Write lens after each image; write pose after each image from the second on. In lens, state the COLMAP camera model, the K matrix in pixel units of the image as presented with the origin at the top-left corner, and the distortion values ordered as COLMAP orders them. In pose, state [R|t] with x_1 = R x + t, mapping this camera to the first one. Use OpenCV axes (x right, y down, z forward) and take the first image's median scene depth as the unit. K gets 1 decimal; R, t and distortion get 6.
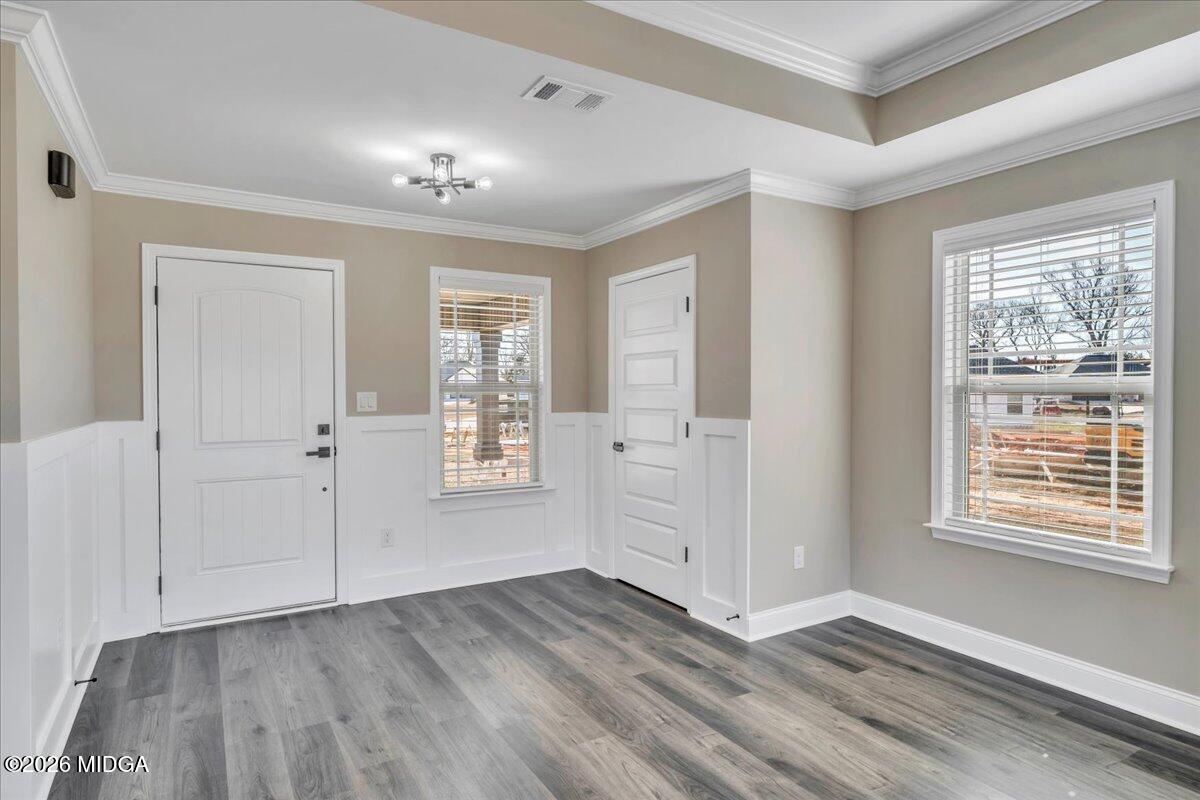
lens RADIAL K [[675.1, 0, 600.0], [0, 675.1, 400.0], [0, 0, 1]] dist [0.000058, 0.000539]
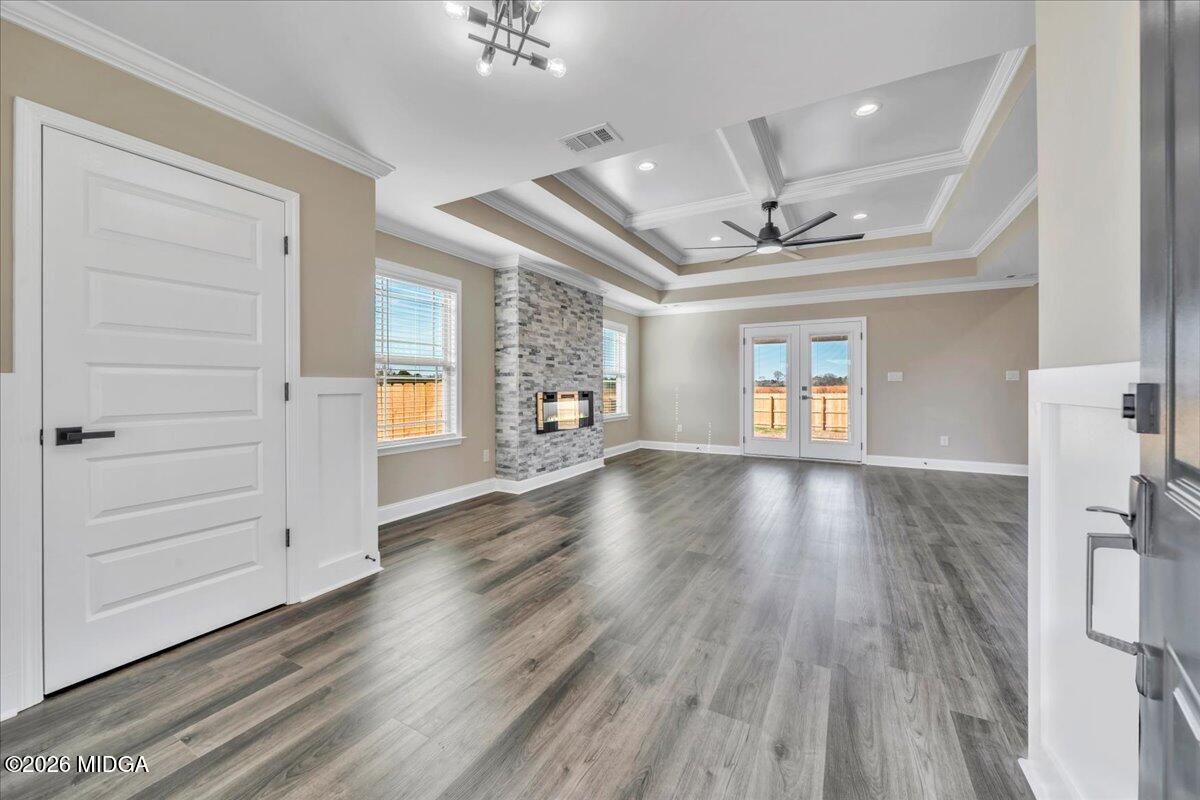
lens RADIAL K [[474.2, 0, 574.9], [0, 474.2, 387.7], [0, 0, 1]] dist [-0.001457, -0.000053]
pose [[-0.487297, -0.001423, 0.873235, -0.590424], [0.010621, 0.999915, 0.007557, 0.038583], [-0.873172, 0.012957, -0.487240, 1.000463]]
